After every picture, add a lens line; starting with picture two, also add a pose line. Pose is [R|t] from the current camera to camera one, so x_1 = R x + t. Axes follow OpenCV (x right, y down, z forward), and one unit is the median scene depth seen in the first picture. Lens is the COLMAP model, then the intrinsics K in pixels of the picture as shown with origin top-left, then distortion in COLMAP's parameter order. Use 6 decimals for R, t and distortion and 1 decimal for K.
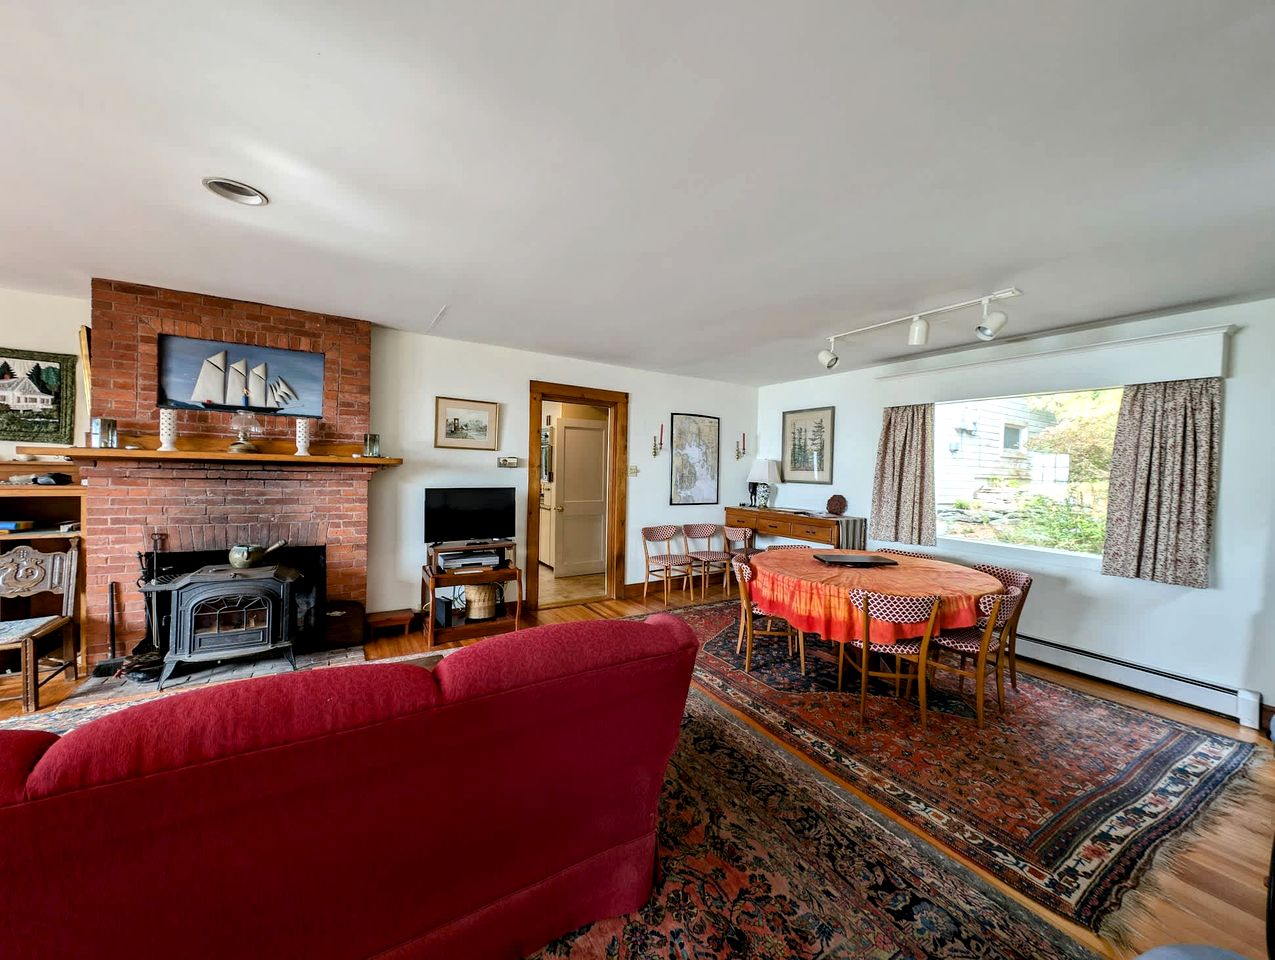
lens RADIAL K [[477.7, 0, 637.5], [0, 477.7, 480.0], [0, 0, 1]] dist [0.000542, -0.000256]
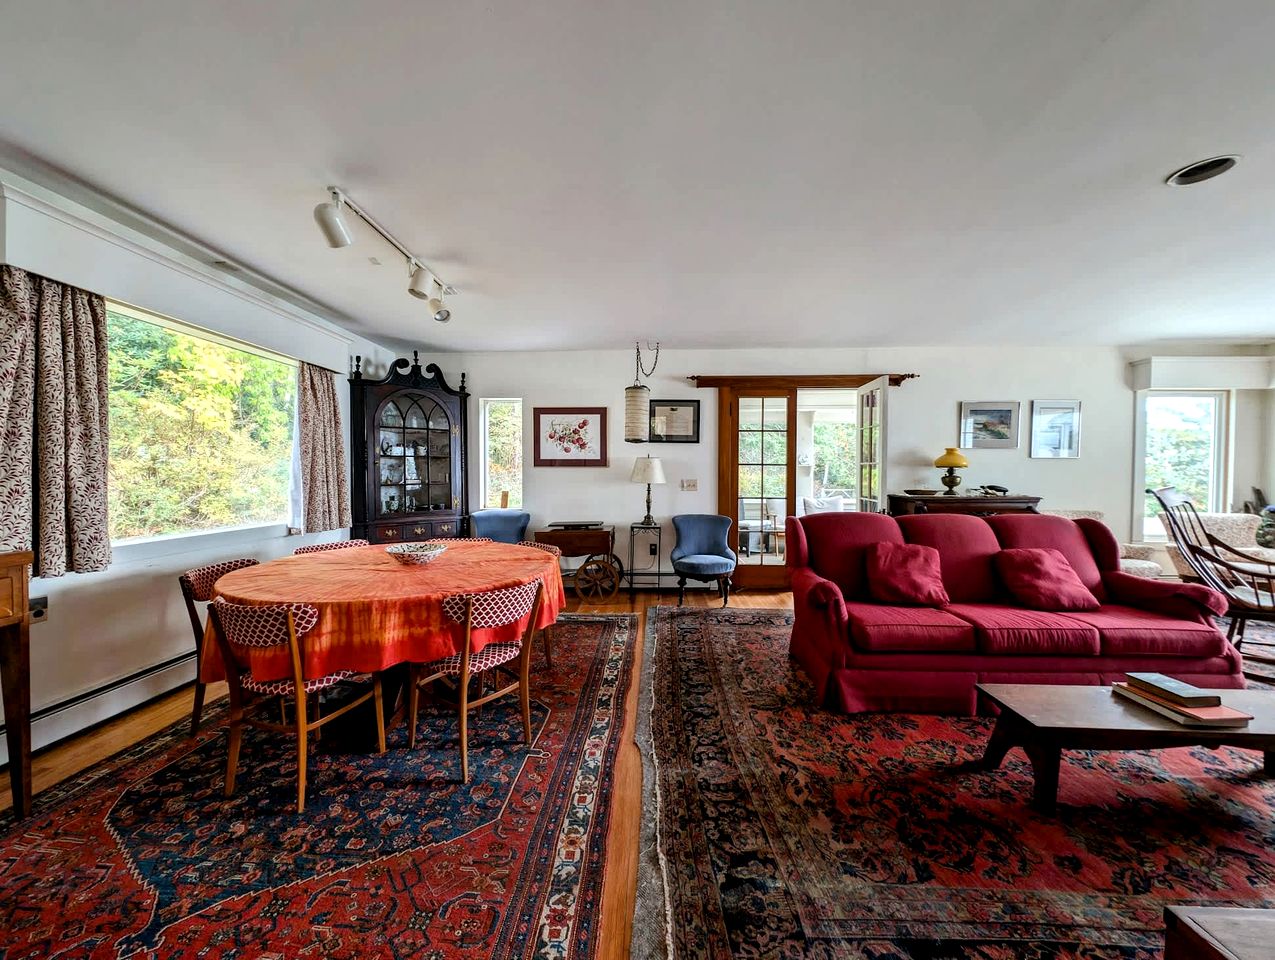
lens RADIAL K [[477.7, 0, 637.5], [0, 477.7, 480.0], [0, 0, 1]] dist [0.000542, -0.000256]
pose [[-0.836779, -0.037135, 0.546280, -0.320468], [-0.012379, 0.998726, 0.048930, 0.015494], [-0.547401, 0.034181, -0.836172, 1.967989]]
